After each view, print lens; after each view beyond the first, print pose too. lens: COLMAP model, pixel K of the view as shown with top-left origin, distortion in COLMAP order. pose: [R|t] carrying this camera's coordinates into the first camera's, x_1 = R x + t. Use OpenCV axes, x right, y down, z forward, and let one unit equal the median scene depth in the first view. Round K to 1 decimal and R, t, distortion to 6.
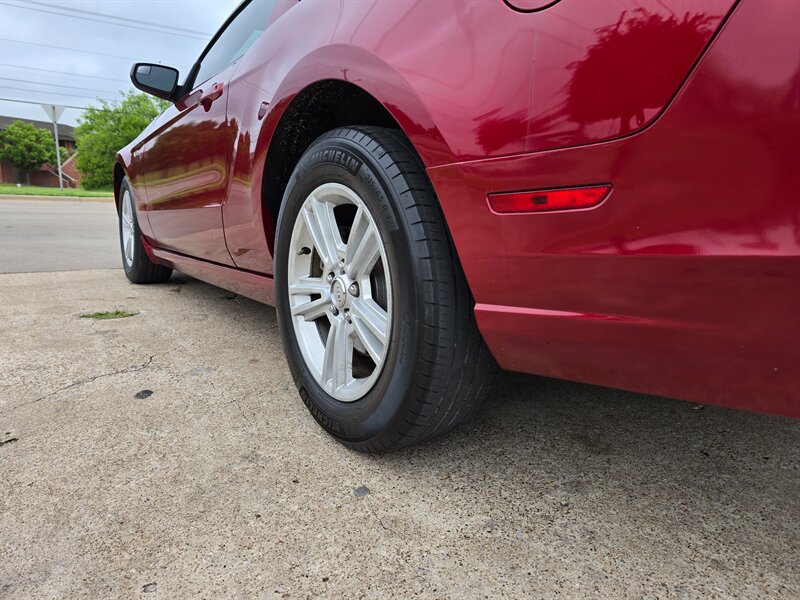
lens RADIAL K [[530.0, 0, 404.5], [0, 530.0, 298.7], [0, 0, 1]] dist [0.042725, -0.033347]
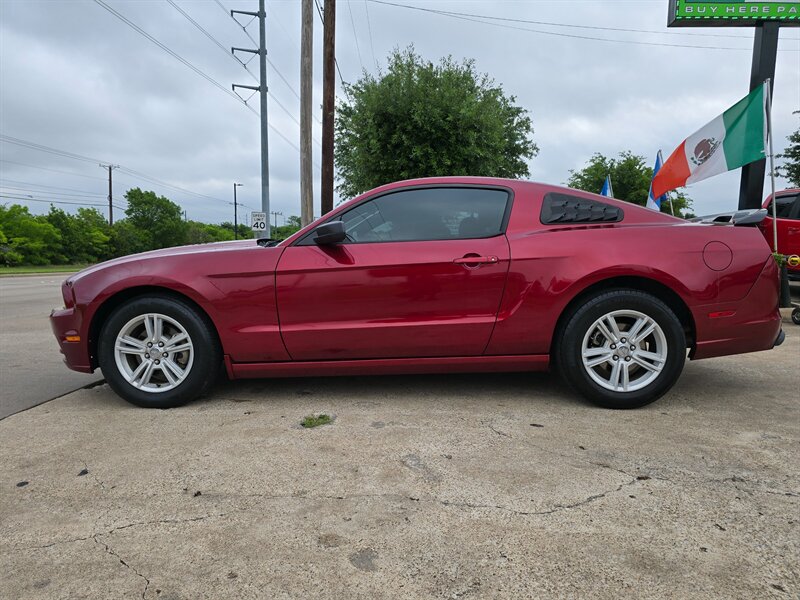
lens RADIAL K [[530.0, 0, 403.4], [0, 530.0, 302.9], [0, 0, 1]] dist [0.042725, -0.033347]
pose [[0.606934, -0.100873, 0.788325, -3.445927], [0.163007, 0.986625, 0.000747, -0.514843], [-0.777856, 0.128049, 0.615259, 0.241063]]
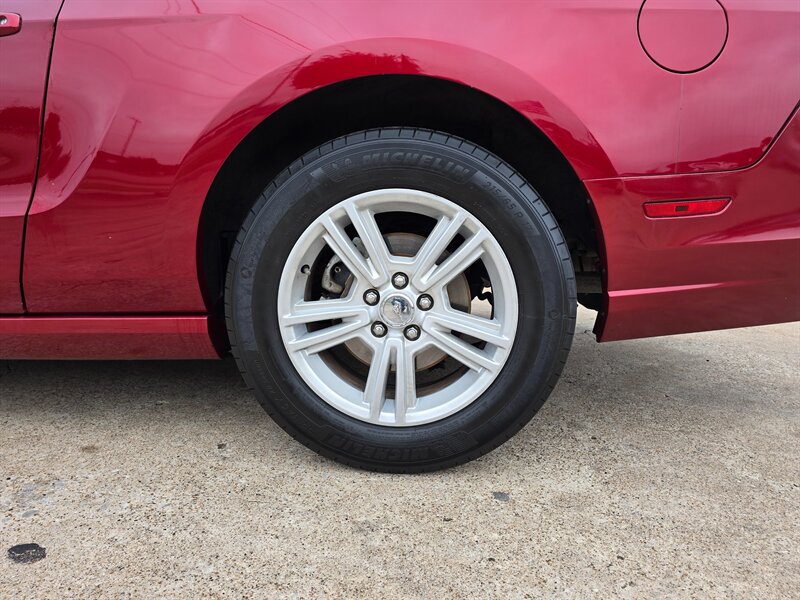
lens RADIAL K [[530.0, 0, 407.8], [0, 530.0, 302.8], [0, 0, 1]] dist [0.042725, -0.033347]
pose [[0.632289, -0.139679, 0.762037, -0.964107], [0.136540, 0.988307, 0.067862, -0.098655], [-0.762605, 0.061140, 0.643968, 0.488018]]
